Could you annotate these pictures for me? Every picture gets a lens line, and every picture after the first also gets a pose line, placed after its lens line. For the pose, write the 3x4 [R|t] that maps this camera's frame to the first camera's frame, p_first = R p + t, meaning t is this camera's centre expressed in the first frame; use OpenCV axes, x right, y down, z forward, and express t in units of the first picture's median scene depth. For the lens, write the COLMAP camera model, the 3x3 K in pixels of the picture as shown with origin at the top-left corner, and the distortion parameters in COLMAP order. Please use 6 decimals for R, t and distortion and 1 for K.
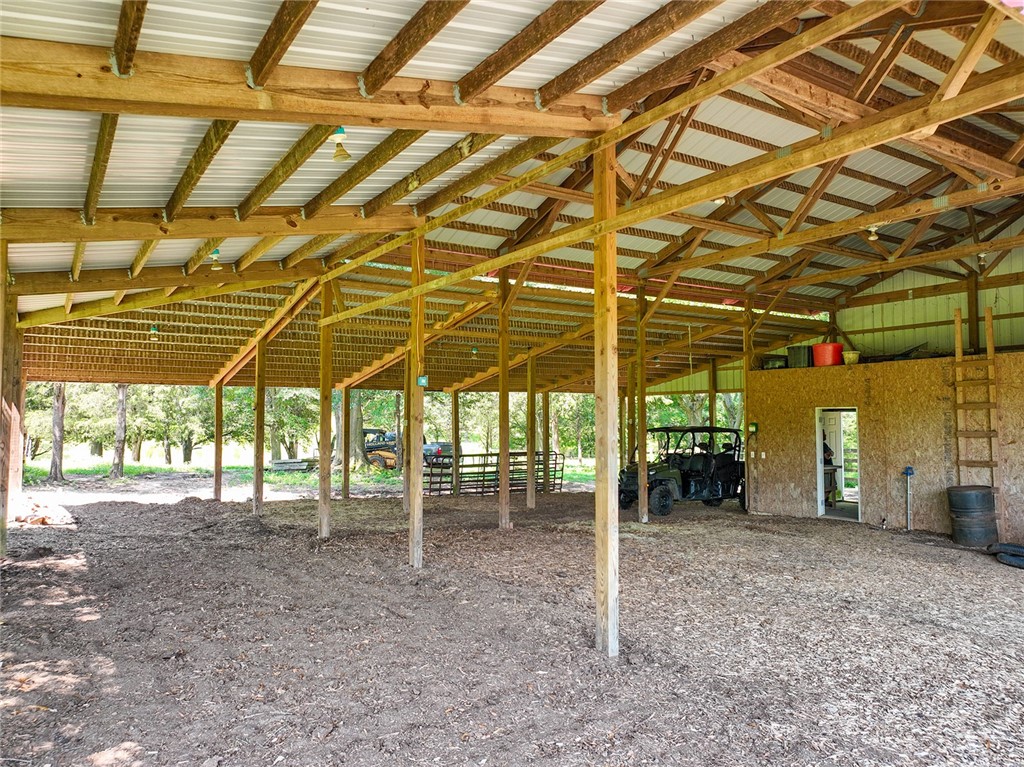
lens RADIAL K [[719.2, 0, 512.0], [0, 719.2, 380.7], [0, 0, 1]] dist [-0.002504, -0.000422]
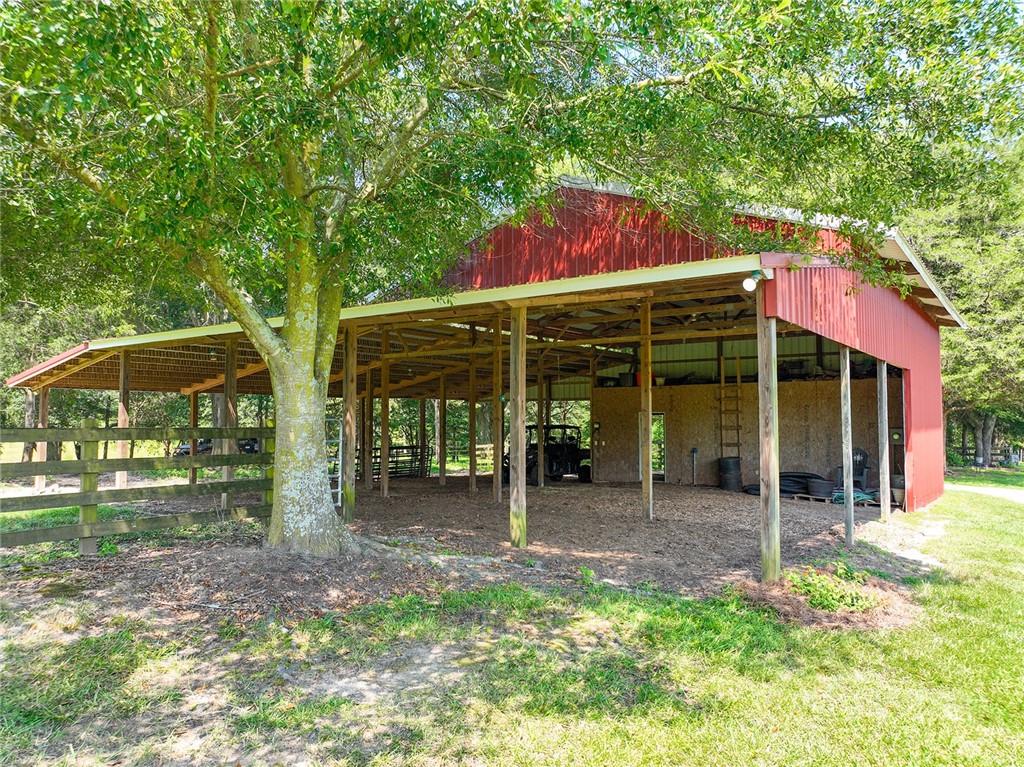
lens RADIAL K [[719.2, 0, 512.1], [0, 719.2, 384.3], [0, 0, 1]] dist [-0.002504, -0.000422]
pose [[0.933651, 0.018533, 0.357705, -0.413739], [-0.019430, 0.999811, -0.001086, -0.017610], [-0.357657, -0.005936, 0.933834, -0.386751]]
